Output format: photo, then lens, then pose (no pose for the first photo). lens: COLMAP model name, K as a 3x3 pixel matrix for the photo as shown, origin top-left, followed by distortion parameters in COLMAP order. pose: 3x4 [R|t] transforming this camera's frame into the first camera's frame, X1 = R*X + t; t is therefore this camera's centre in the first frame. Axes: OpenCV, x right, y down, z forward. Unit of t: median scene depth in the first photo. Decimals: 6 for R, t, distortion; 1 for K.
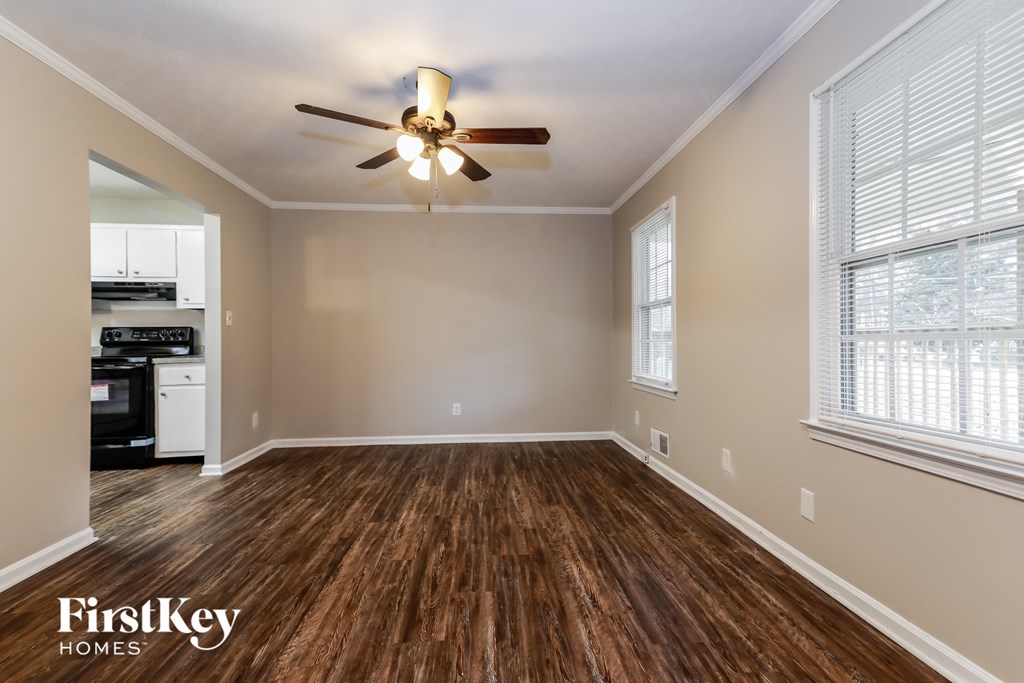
lens RADIAL K [[479.0, 0, 512.0], [0, 479.0, 341.5], [0, 0, 1]] dist [0.001323, 0.000257]
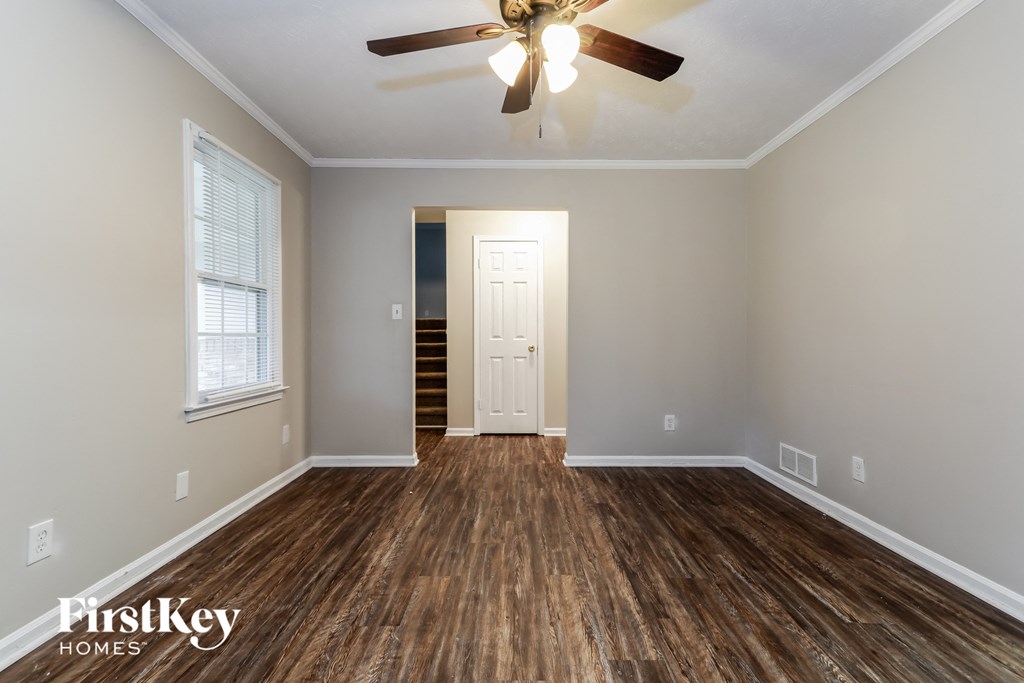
lens RADIAL K [[479.0, 0, 512.0], [0, 479.0, 341.5], [0, 0, 1]] dist [0.001323, 0.000257]
pose [[-0.997211, 0.004045, 0.074530, -0.212635], [0.004436, 0.999977, 0.005073, 0.007664], [-0.074507, 0.005390, -0.997206, 1.955854]]
